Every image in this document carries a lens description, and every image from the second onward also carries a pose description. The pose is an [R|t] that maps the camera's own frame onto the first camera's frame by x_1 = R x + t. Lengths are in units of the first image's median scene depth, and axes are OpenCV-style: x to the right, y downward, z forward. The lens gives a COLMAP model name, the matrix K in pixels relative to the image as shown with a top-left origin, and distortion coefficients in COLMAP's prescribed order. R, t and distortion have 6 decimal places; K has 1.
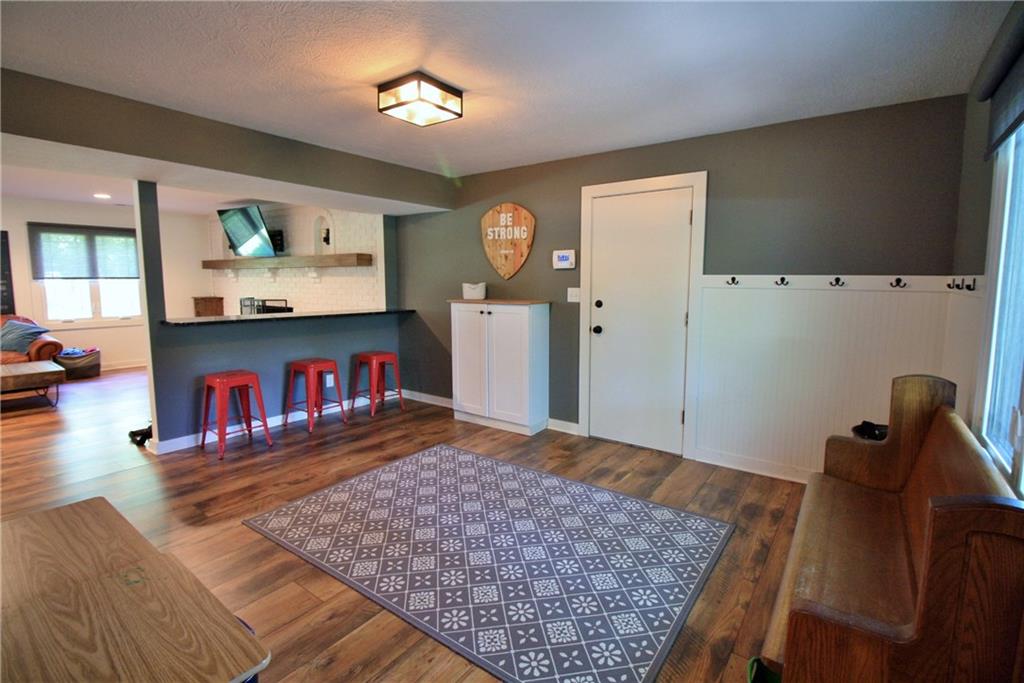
lens RADIAL K [[477.9, 0, 517.1], [0, 477.9, 331.6], [0, 0, 1]] dist [-0.000928, -0.012914]
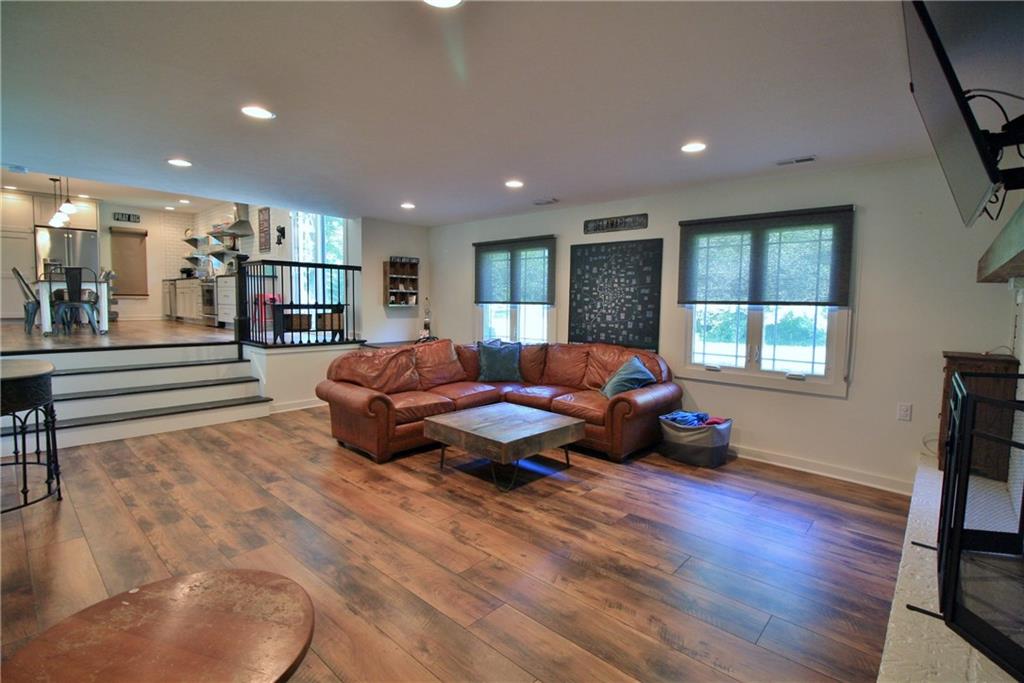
lens RADIAL K [[477.9, 0, 517.1], [0, 477.9, 331.6], [0, 0, 1]] dist [-0.000928, -0.012914]
pose [[-0.094583, 0.056254, -0.993926, -0.454683], [-0.122505, 0.990156, 0.067698, -0.136481], [0.987951, 0.128164, -0.086761, 1.280224]]
